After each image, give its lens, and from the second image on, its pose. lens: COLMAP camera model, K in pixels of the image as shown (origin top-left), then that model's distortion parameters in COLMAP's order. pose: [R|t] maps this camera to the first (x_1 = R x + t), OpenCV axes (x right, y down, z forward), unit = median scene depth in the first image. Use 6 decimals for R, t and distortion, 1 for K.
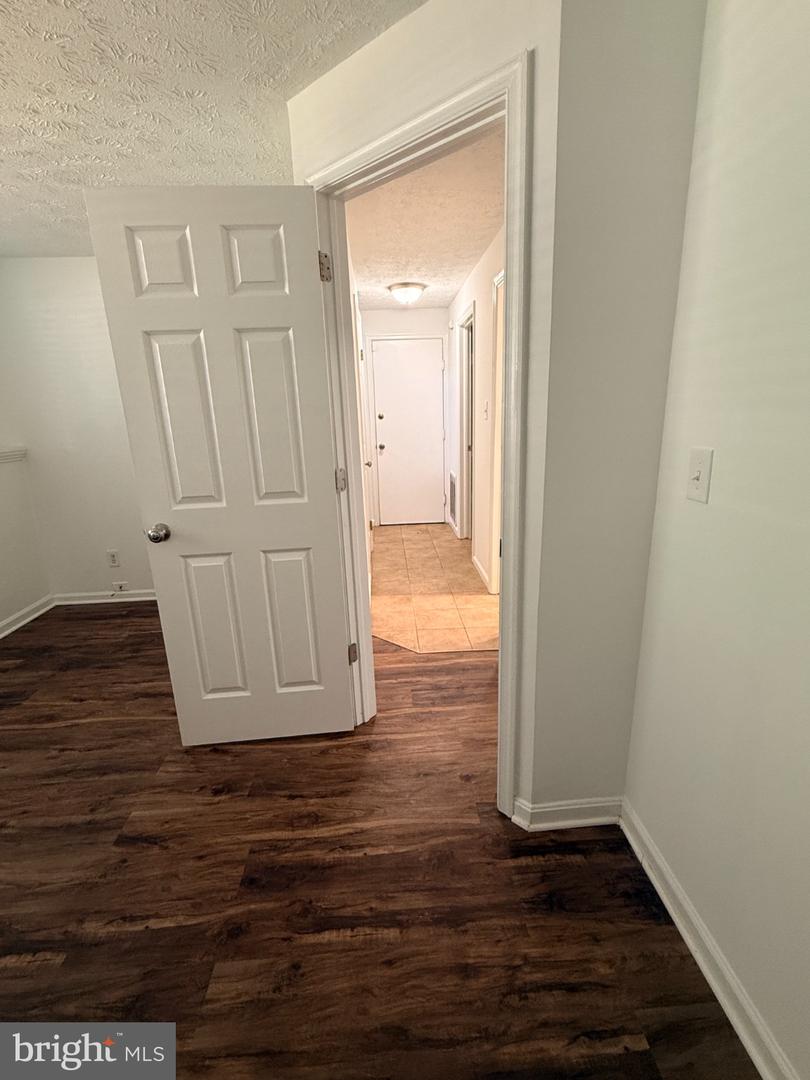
lens RADIAL K [[494.3, 0, 405.0], [0, 494.3, 540.0], [0, 0, 1]] dist [0.001201, -0.000284]
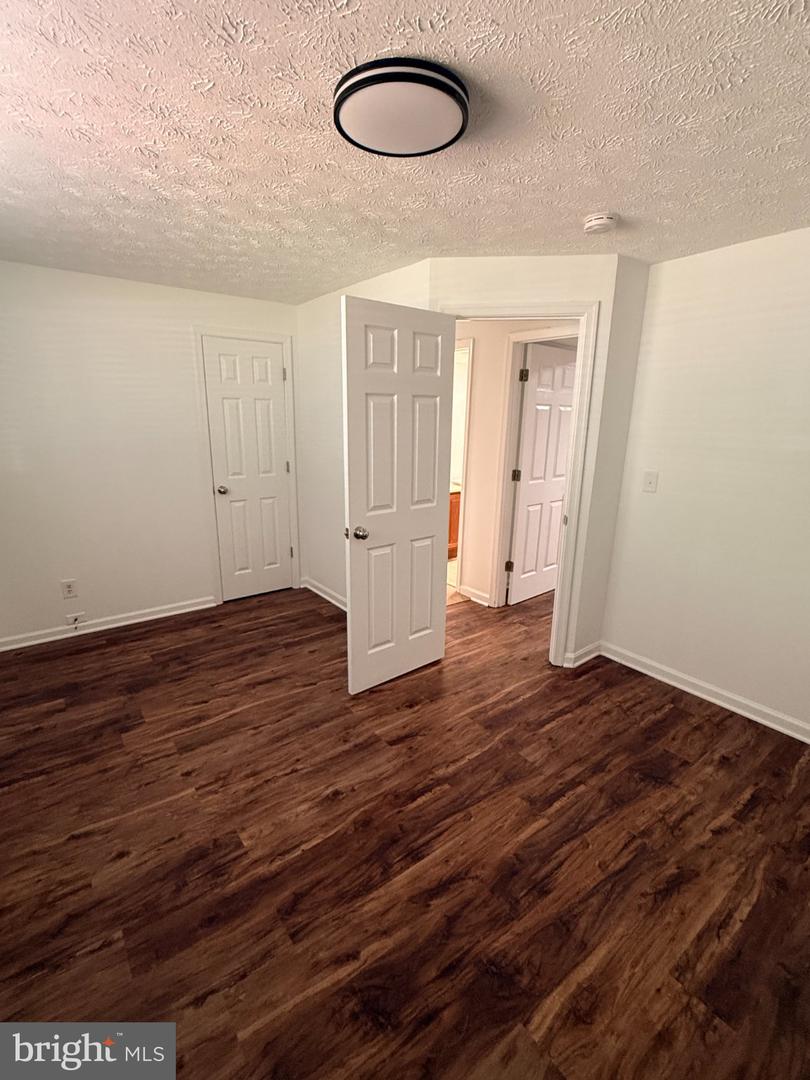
lens RADIAL K [[494.3, 0, 405.0], [0, 494.3, 540.0], [0, 0, 1]] dist [0.001201, -0.000284]
pose [[0.823898, -0.092385, 0.559157, -1.142370], [0.103642, 0.994547, 0.011608, 0.002640], [-0.557180, 0.048388, 0.828981, -0.220256]]
